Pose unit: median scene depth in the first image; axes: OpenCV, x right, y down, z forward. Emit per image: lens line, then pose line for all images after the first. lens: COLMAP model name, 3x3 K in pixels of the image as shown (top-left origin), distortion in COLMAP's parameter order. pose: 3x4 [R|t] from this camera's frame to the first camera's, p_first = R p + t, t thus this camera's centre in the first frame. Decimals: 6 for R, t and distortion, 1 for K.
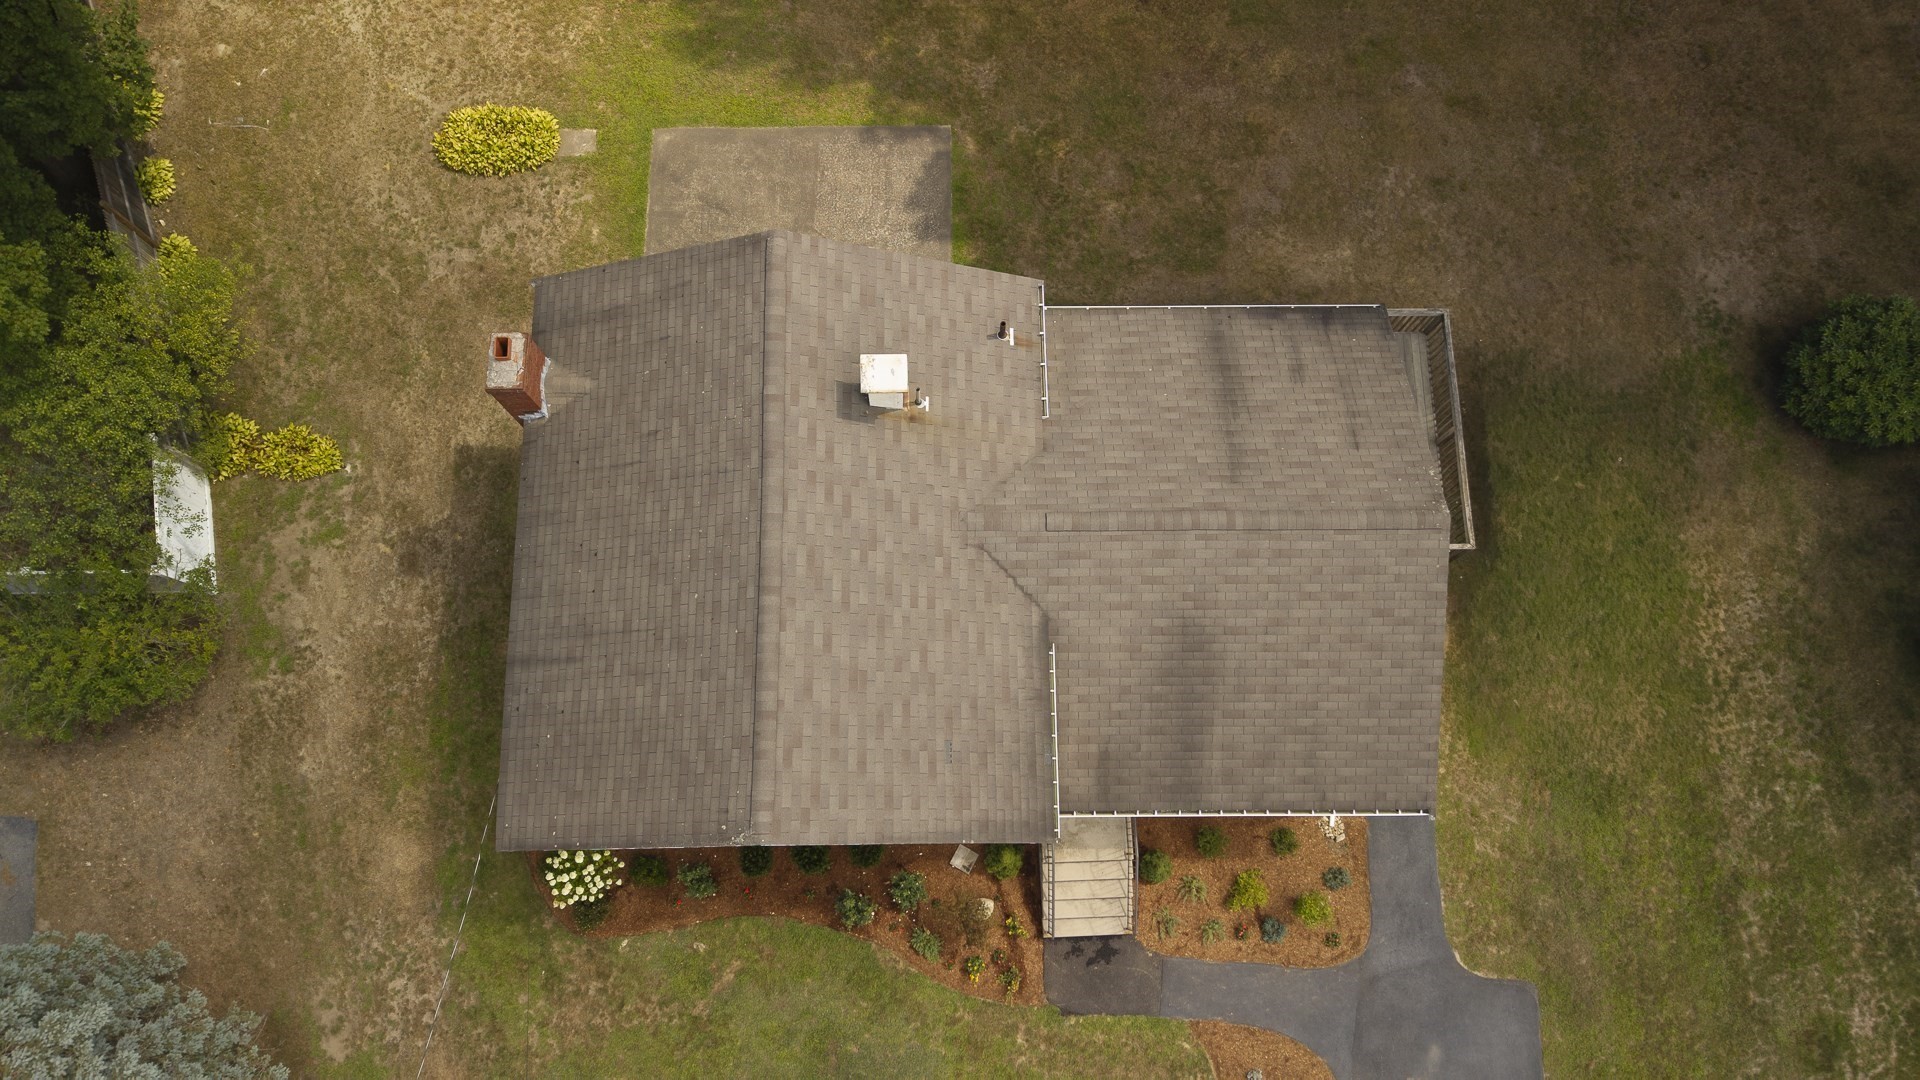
lens RADIAL K [[1291.4, 0, 966.6], [0, 1291.4, 550.4], [0, 0, 1]] dist [0.027993, -0.037285]
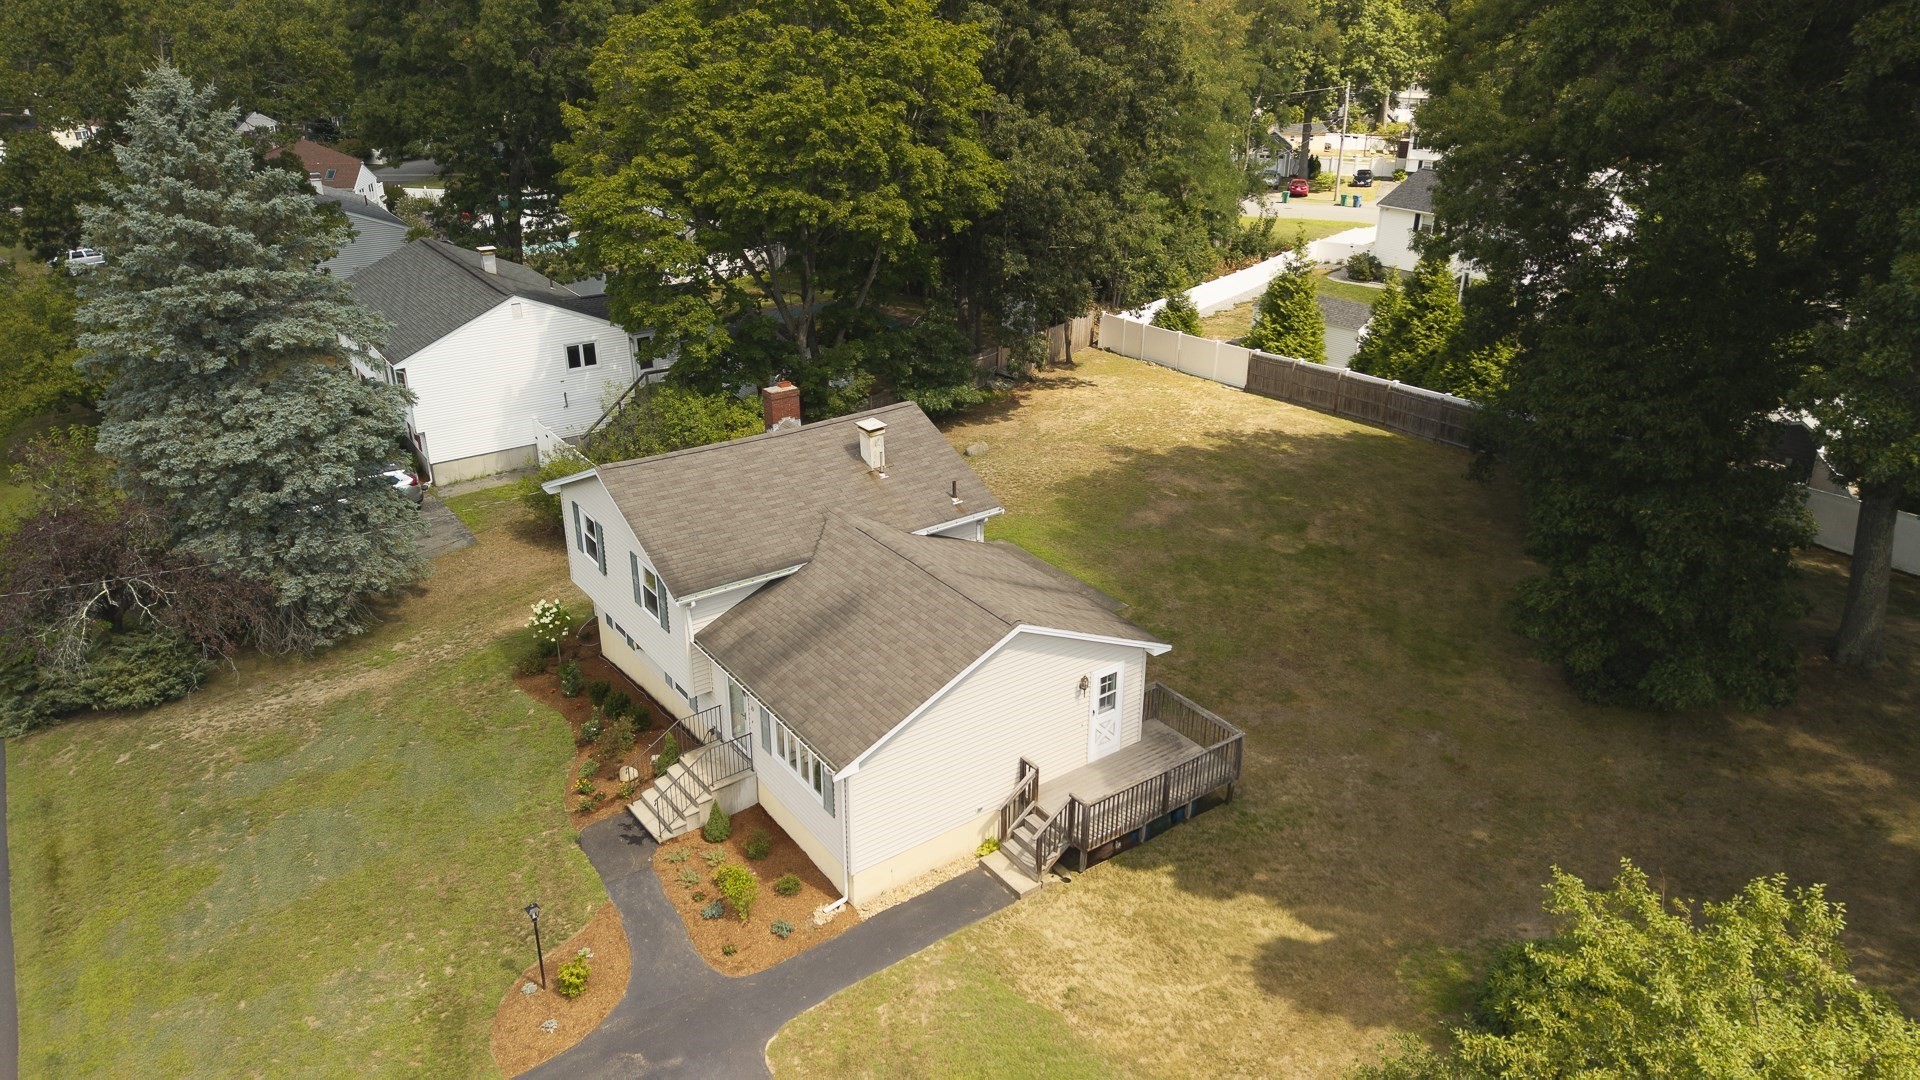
lens RADIAL K [[1291.4, 0, 954.1], [0, 1291.4, 537.5], [0, 0, 1]] dist [0.027993, -0.037285]
pose [[0.570427, 0.327331, -0.753305, 1.063065], [-0.796791, 0.443131, -0.410803, 0.434427], [0.199344, 0.834559, 0.513588, 0.202131]]
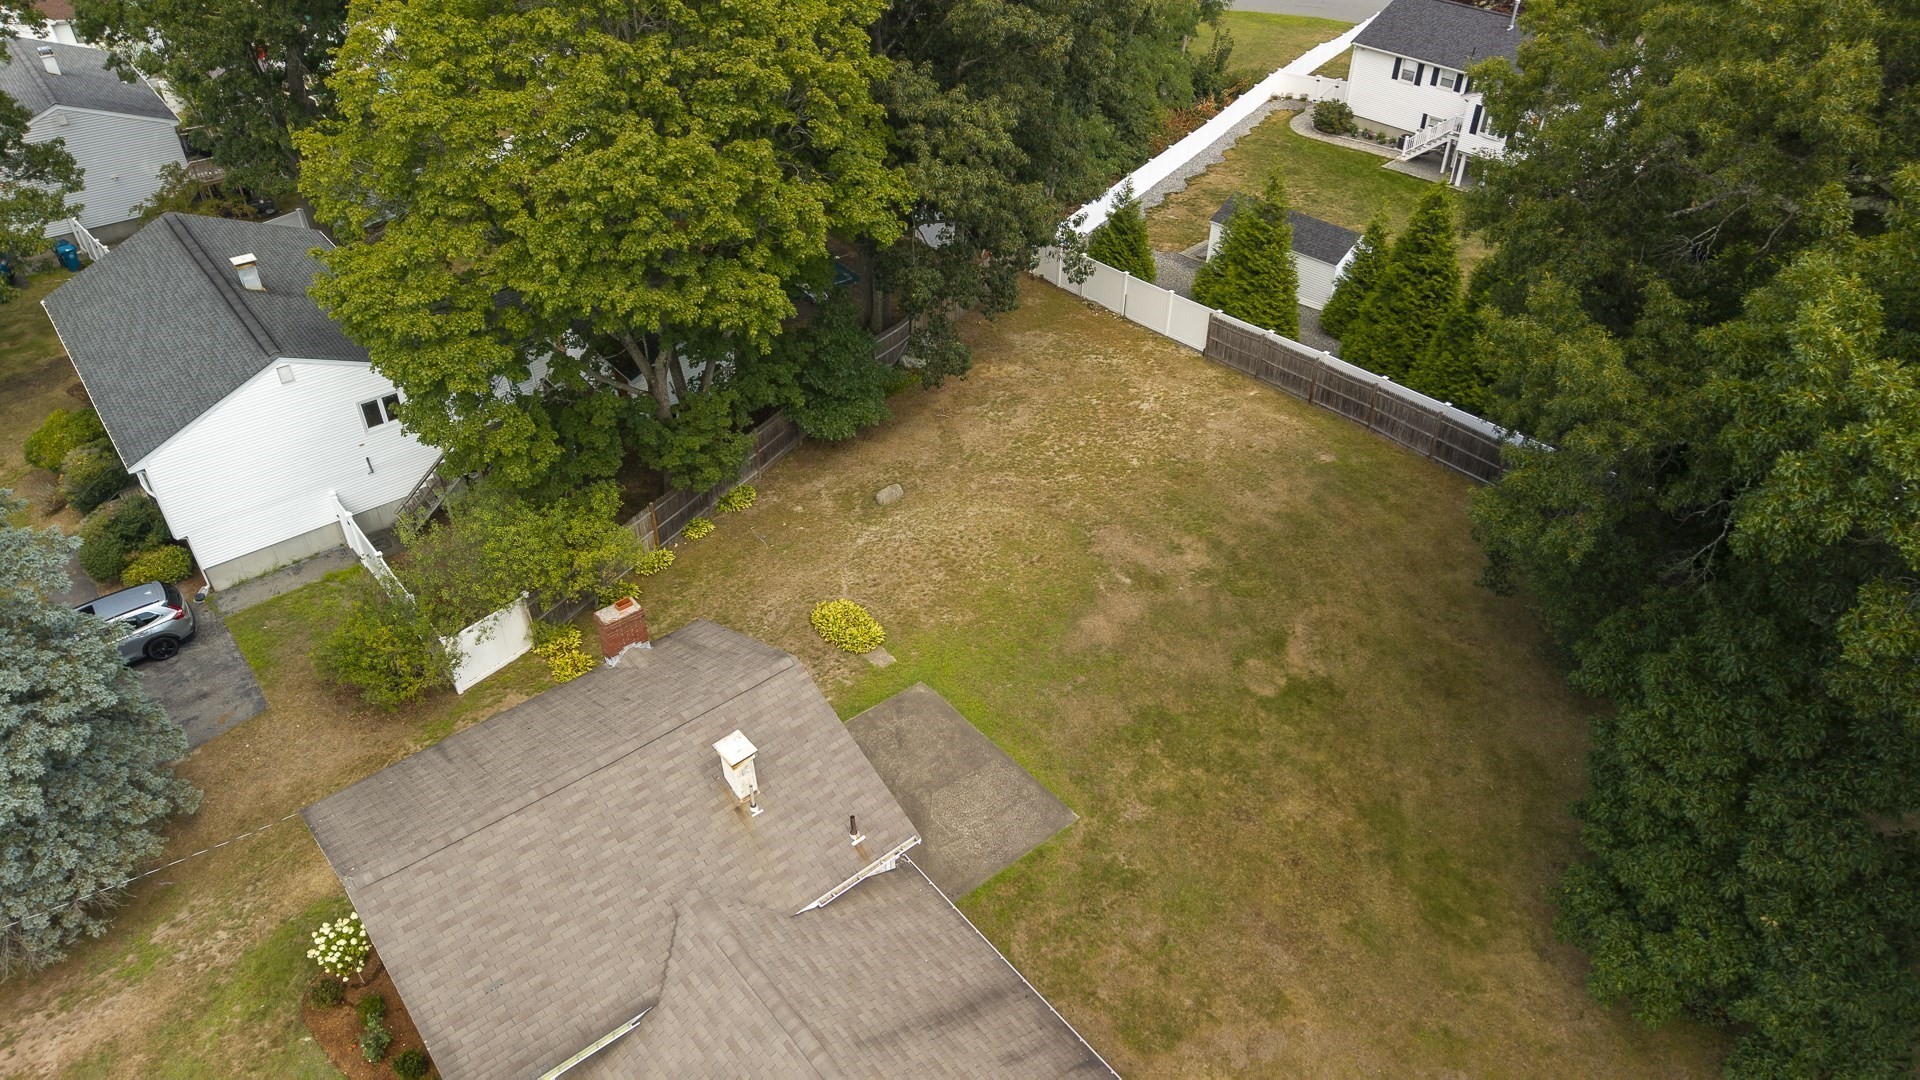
lens RADIAL K [[1291.4, 0, 955.9], [0, 1291.4, 542.7], [0, 0, 1]] dist [0.027993, -0.037285]
pose [[0.621949, 0.463945, -0.630821, 0.614395], [-0.759086, 0.555011, -0.340221, 0.014181], [0.192269, 0.690448, 0.697363, 0.005737]]
